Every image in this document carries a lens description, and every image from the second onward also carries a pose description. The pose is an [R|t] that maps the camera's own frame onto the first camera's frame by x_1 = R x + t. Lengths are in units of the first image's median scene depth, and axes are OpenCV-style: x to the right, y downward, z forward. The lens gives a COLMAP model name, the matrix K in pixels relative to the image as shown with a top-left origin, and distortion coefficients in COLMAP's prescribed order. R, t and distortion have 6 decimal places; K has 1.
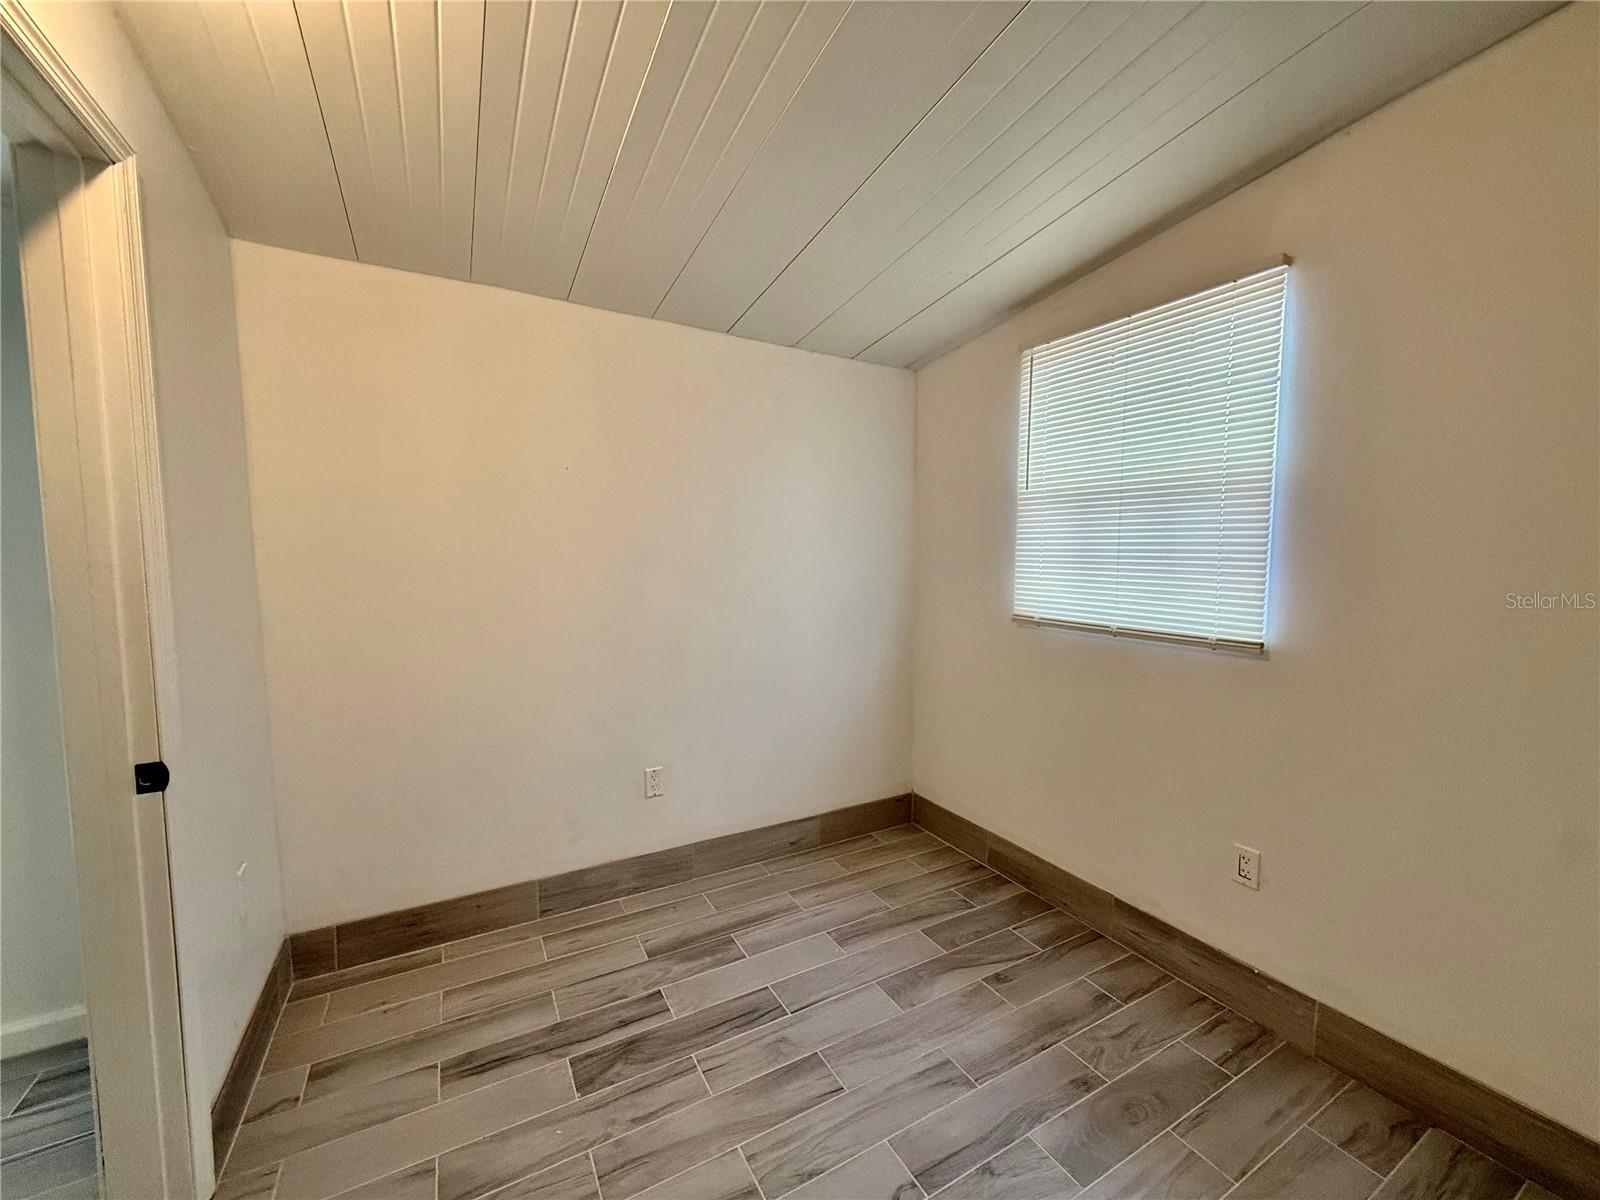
lens RADIAL K [[638.6, 0, 800.8], [0, 638.6, 598.0], [0, 0, 1]] dist [0.002885, 0.000526]
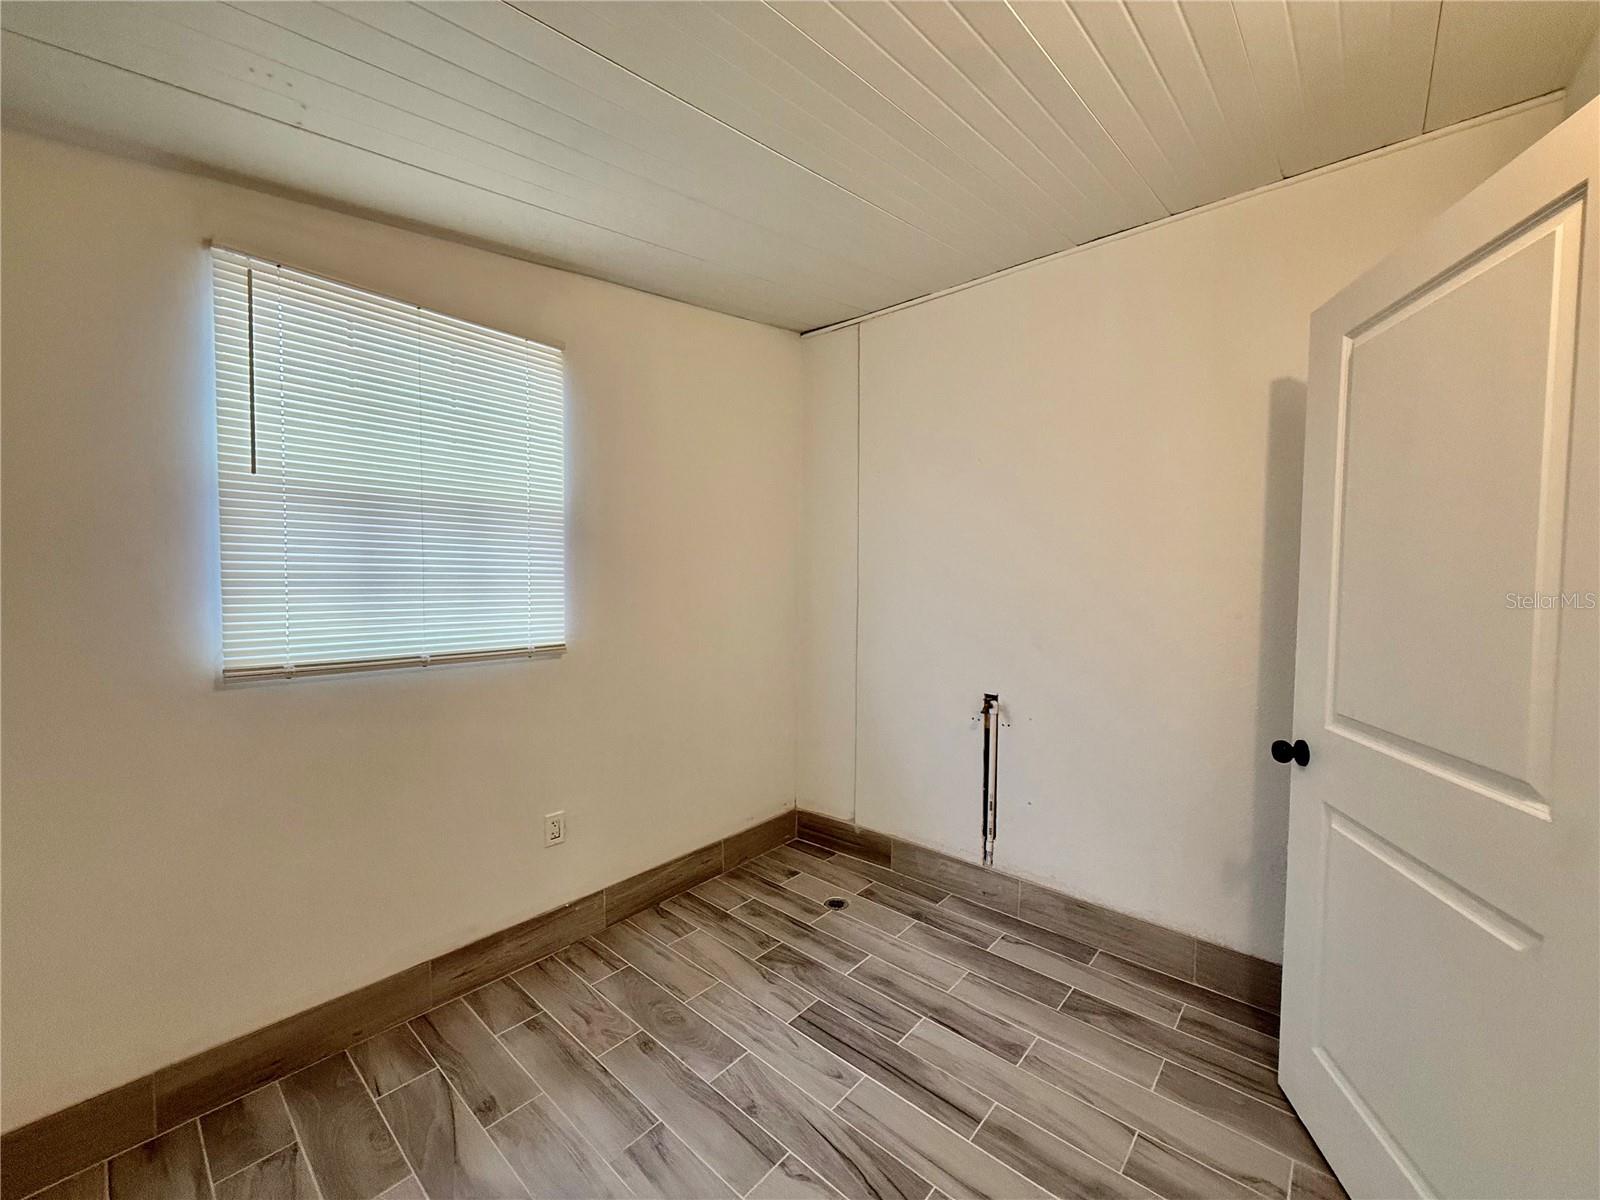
lens RADIAL K [[638.6, 0, 798.2], [0, 638.6, 603.5], [0, 0, 1]] dist [0.002885, 0.000526]
pose [[-0.331154, -0.042609, 0.942614, -0.592939], [0.063264, 0.995729, 0.067235, -0.061485], [-0.941453, 0.081898, -0.327044, 0.931801]]
